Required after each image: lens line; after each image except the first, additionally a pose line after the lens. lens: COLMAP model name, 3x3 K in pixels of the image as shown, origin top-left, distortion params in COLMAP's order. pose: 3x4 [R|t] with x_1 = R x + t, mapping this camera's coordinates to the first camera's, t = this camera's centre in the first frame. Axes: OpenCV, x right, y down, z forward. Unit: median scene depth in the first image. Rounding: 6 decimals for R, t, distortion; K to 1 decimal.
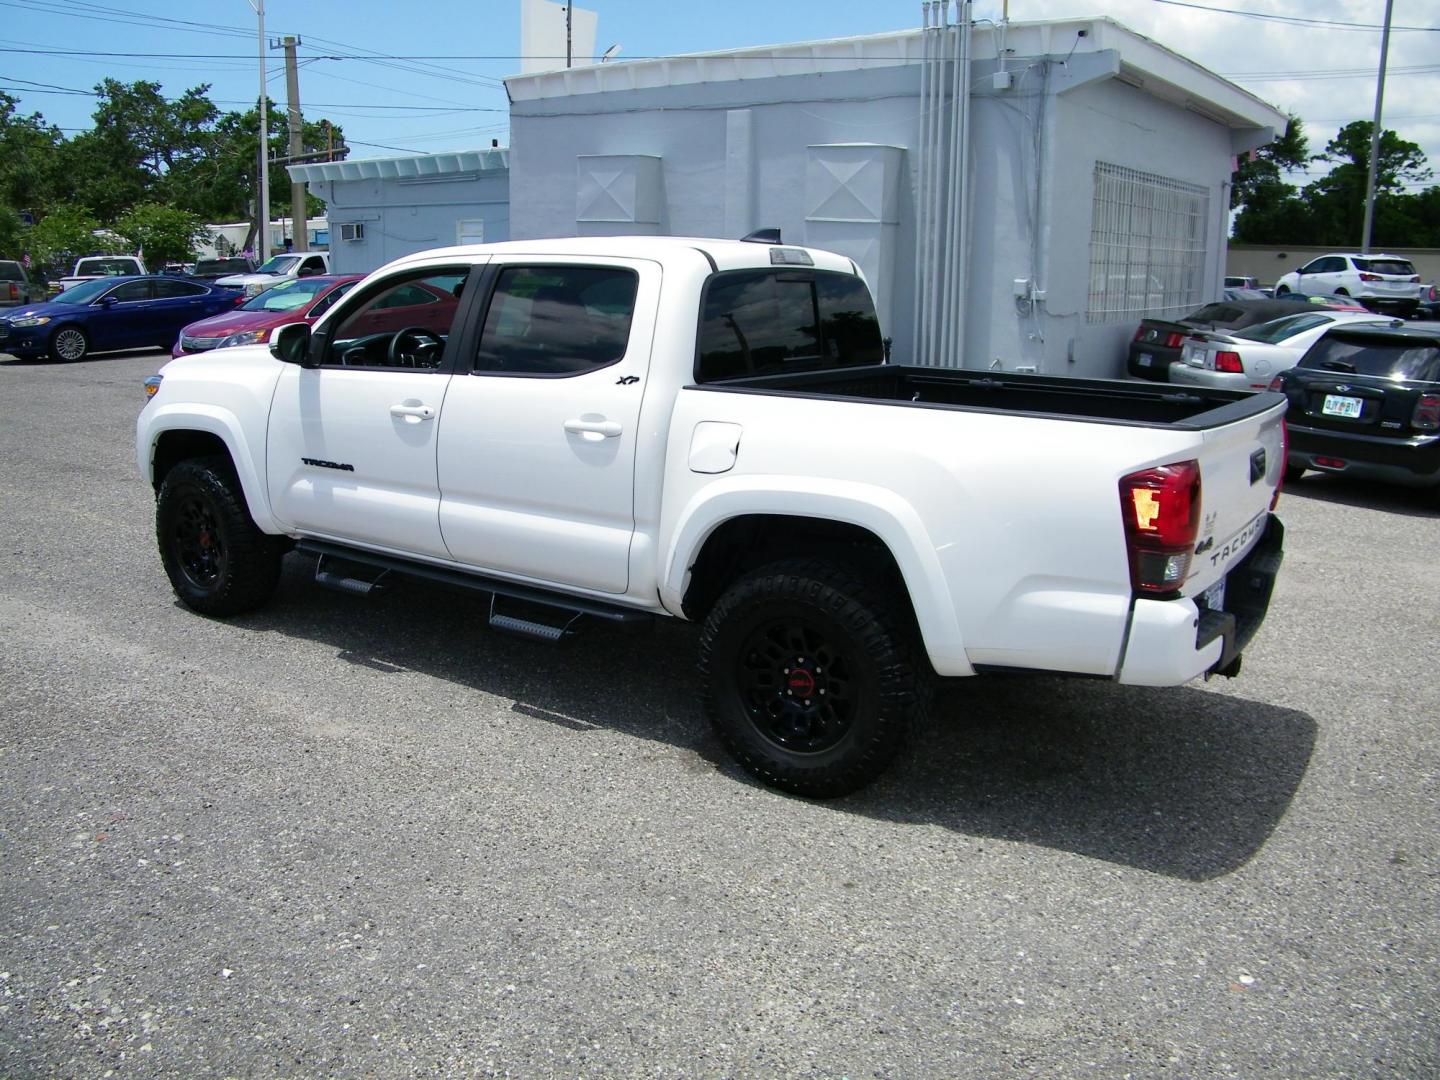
lens RADIAL K [[1226.5, 0, 714.5], [0, 1226.5, 537.2], [0, 0, 1]] dist [-0.175968, 0.140308]
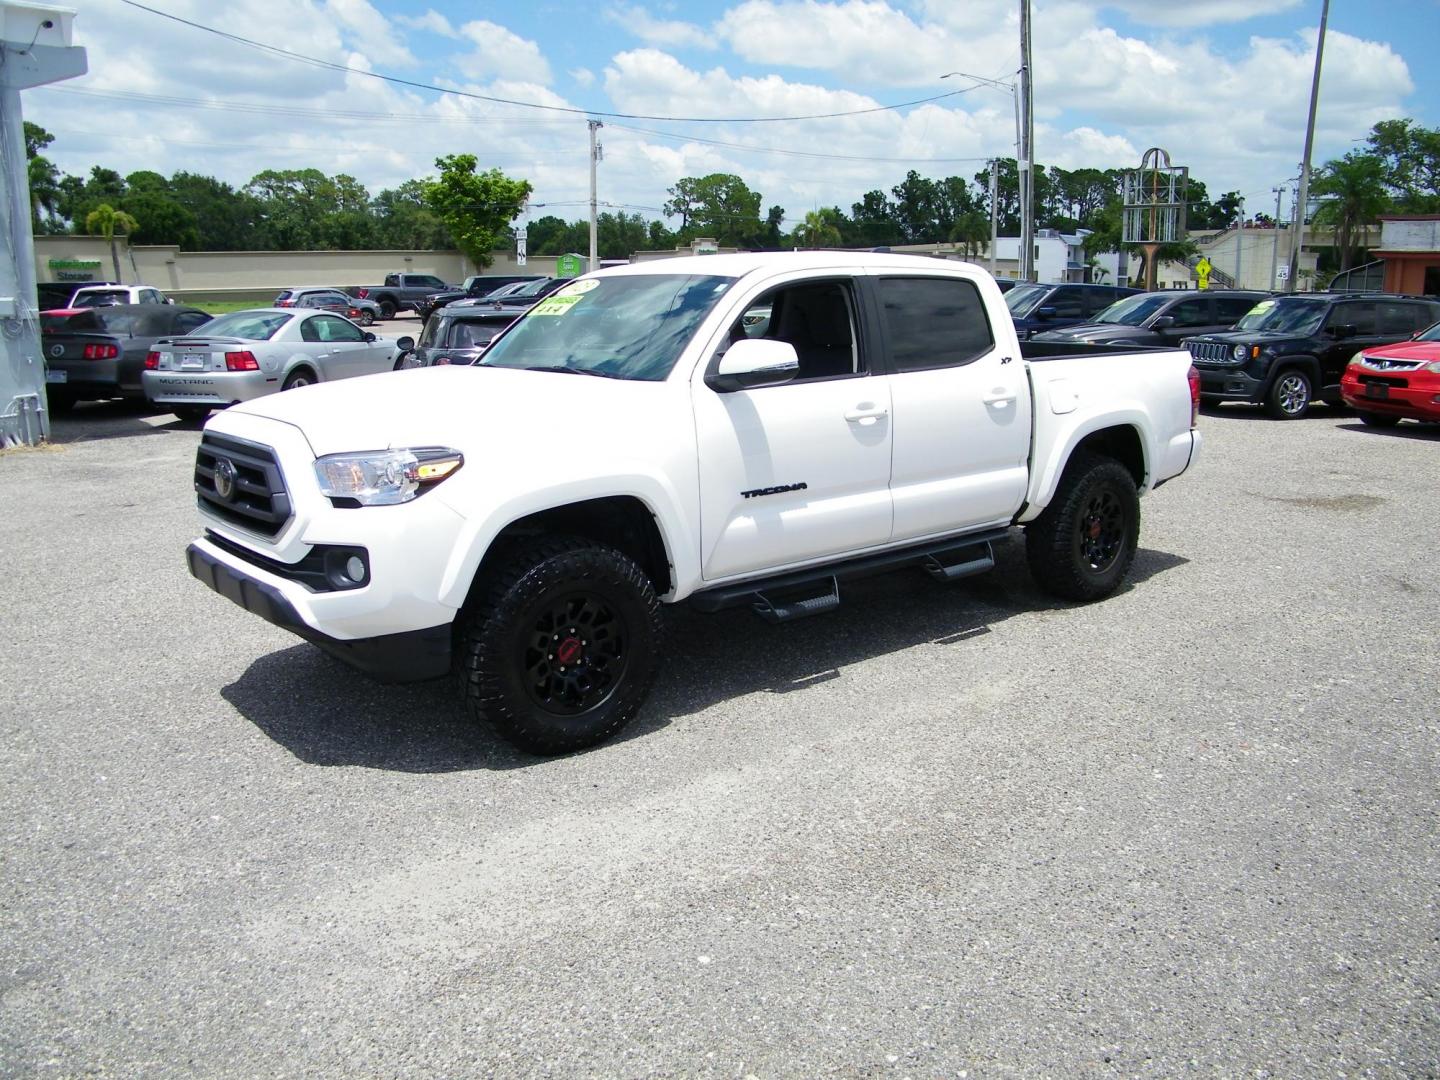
lens RADIAL K [[1226.5, 0, 715.6], [0, 1226.5, 528.3], [0, 0, 1]] dist [-0.175968, 0.140308]
pose [[0.274028, -0.209926, 0.938531, -1.175859], [0.218057, 0.964032, 0.151963, -0.178059], [-0.936675, 0.163011, 0.309948, 0.722577]]
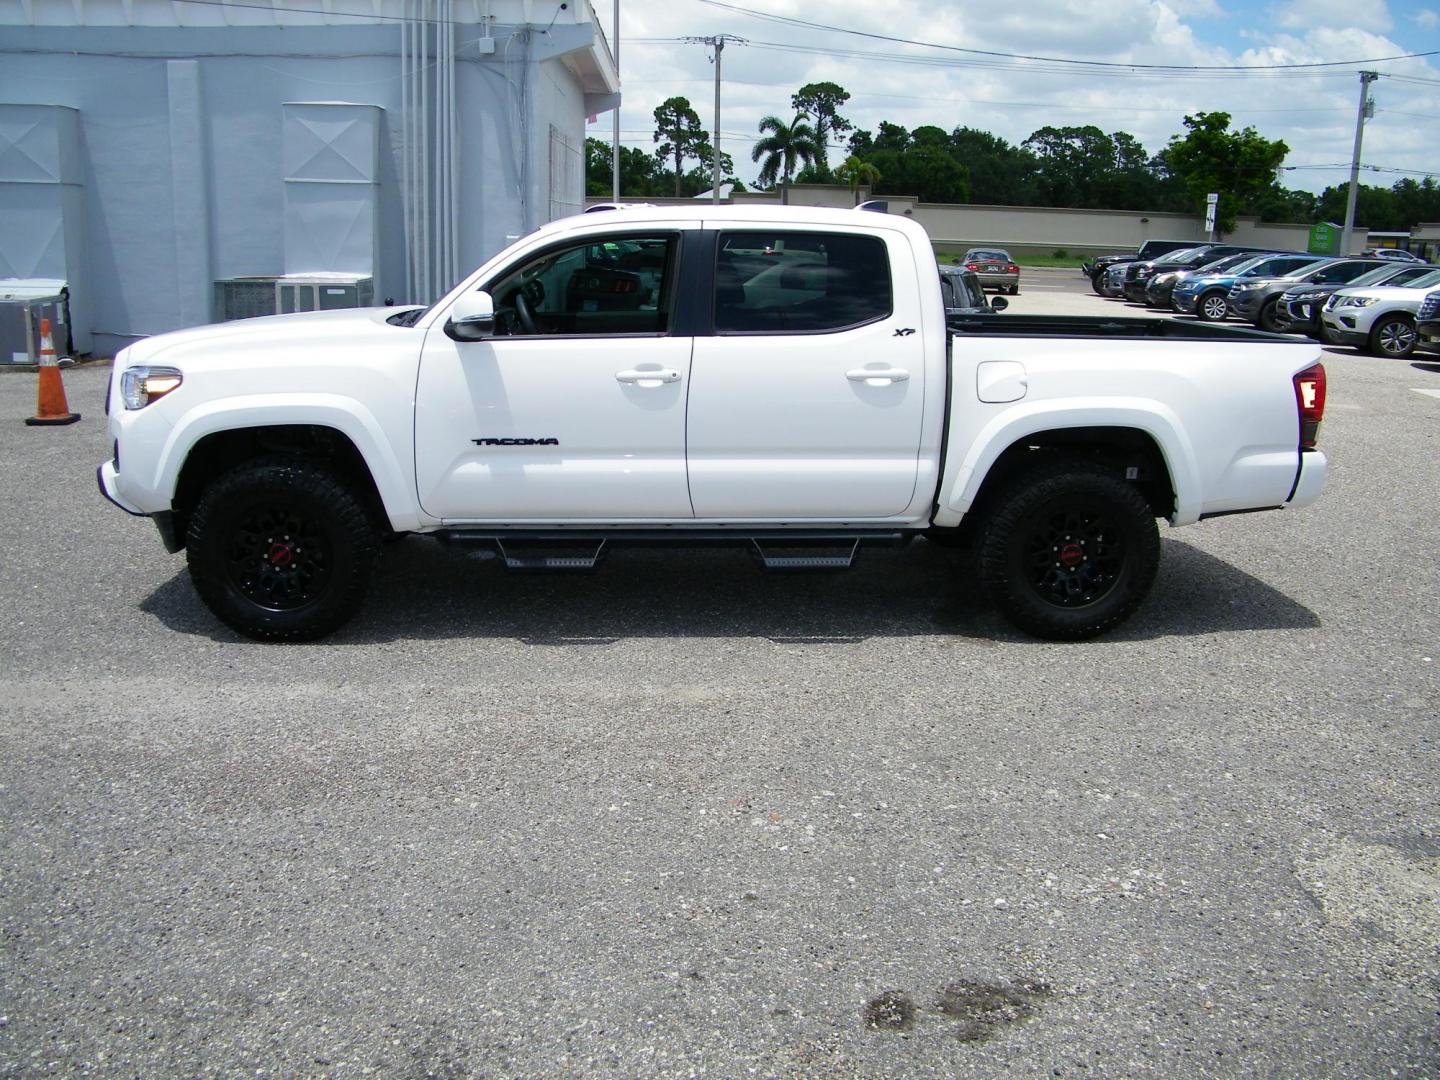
lens RADIAL K [[1226.5, 0, 706.3], [0, 1226.5, 537.7], [0, 0, 1]] dist [-0.175968, 0.140308]
pose [[0.788483, -0.154640, 0.595299, -0.748745], [0.132603, 0.987856, 0.080979, -0.041947], [-0.600592, 0.015088, 0.799413, 0.144847]]
